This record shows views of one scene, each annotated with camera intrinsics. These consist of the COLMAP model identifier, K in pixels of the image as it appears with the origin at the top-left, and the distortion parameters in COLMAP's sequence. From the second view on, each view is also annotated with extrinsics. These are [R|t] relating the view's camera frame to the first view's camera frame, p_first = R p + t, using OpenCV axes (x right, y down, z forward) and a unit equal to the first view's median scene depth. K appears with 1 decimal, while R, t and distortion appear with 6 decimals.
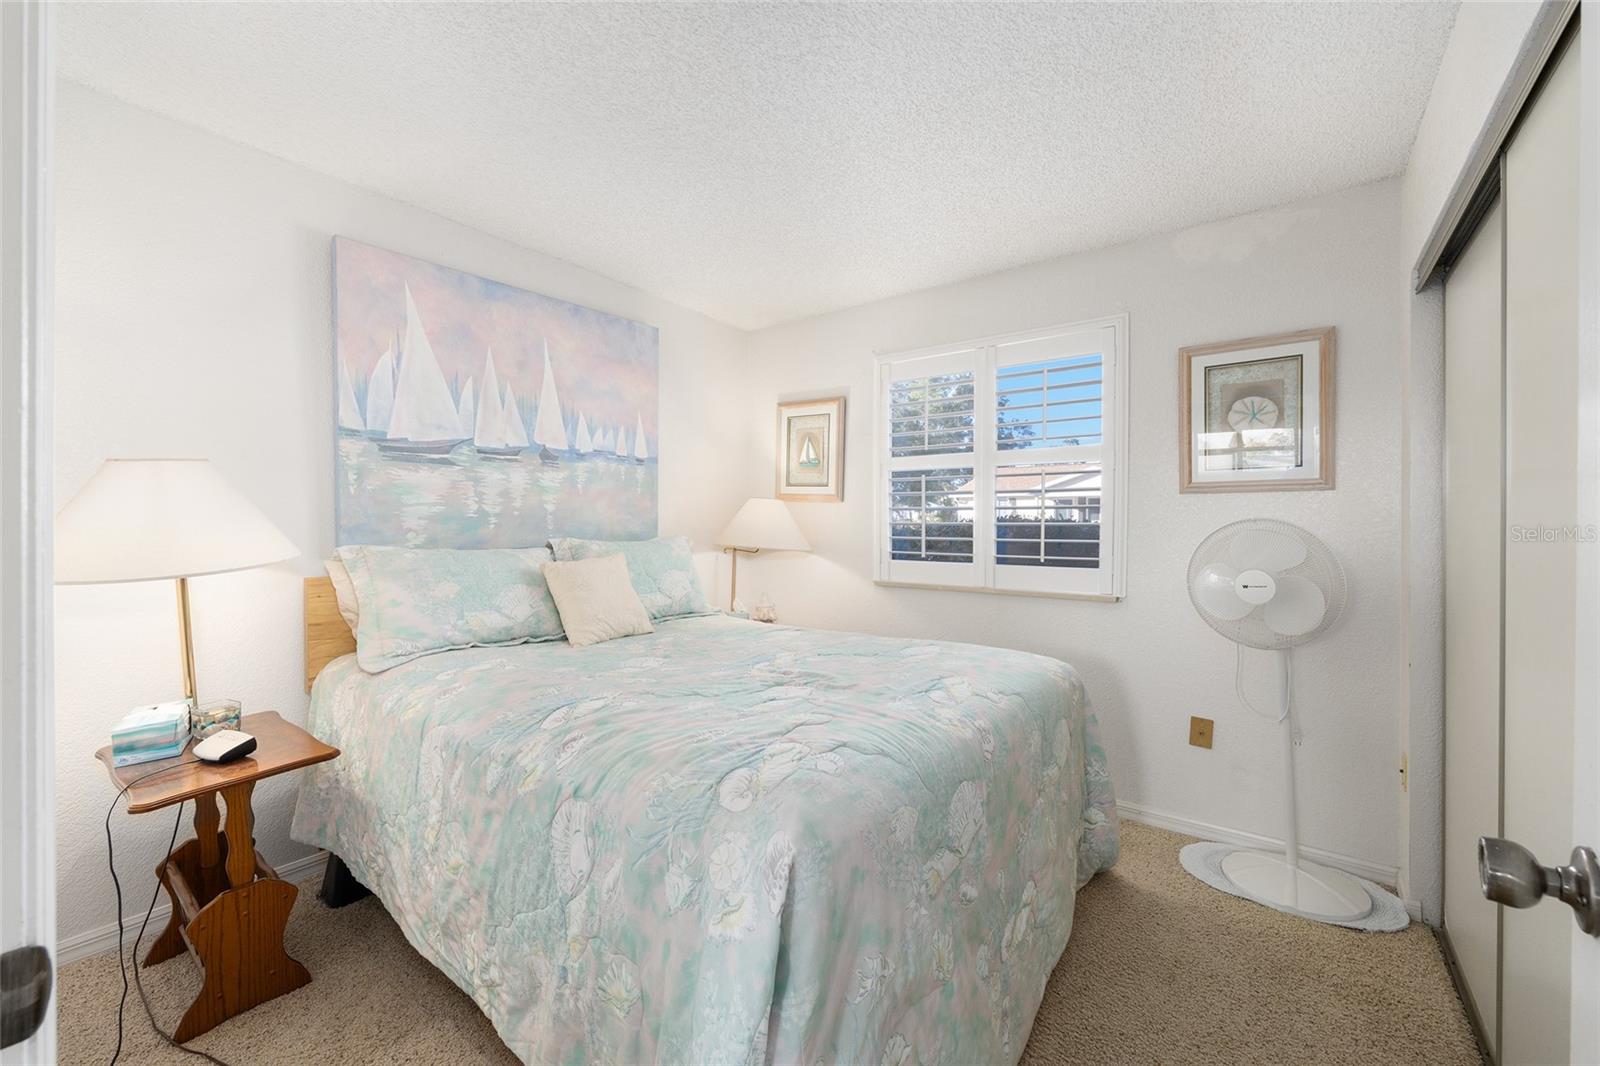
lens RADIAL K [[650.9, 0, 807.2], [0, 650.9, 528.9], [0, 0, 1]] dist [0.010910, 0.000809]
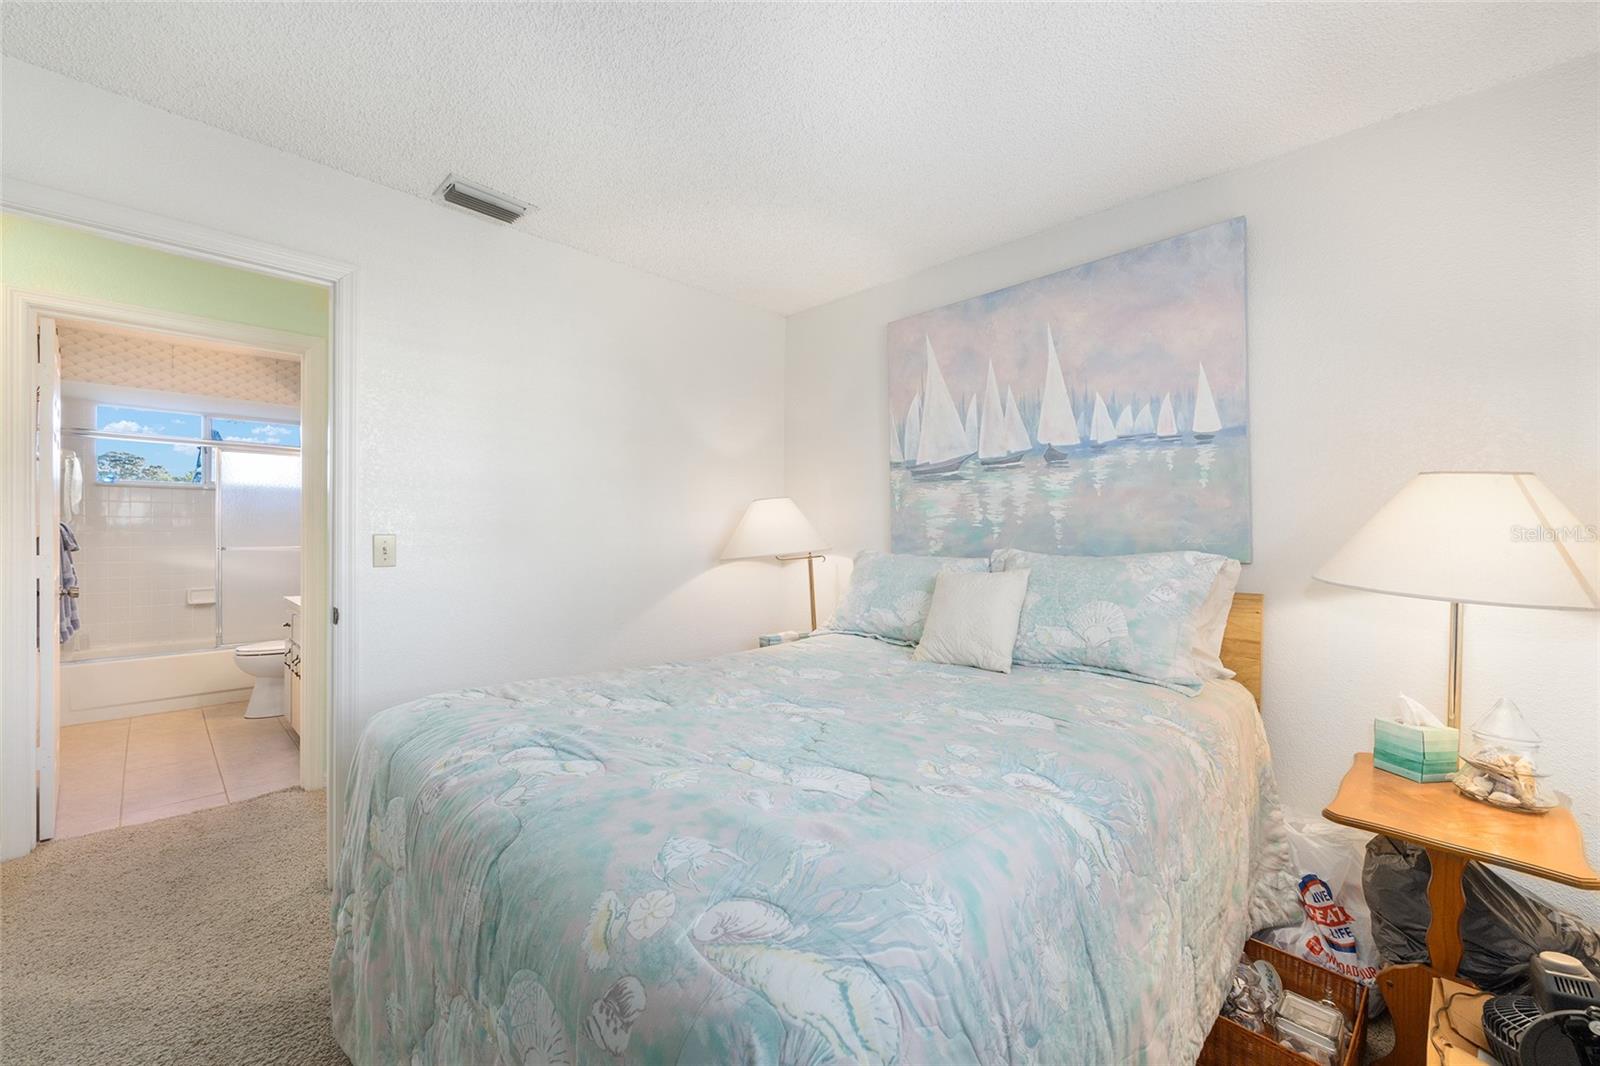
lens RADIAL K [[650.9, 0, 801.1], [0, 650.9, 526.9], [0, 0, 1]] dist [0.010910, 0.000809]
pose [[-0.140809, -0.020517, -0.989824, 0.535790], [-0.018739, 0.999661, -0.018055, 0.005375], [0.989859, 0.016006, -0.141146, 0.834150]]
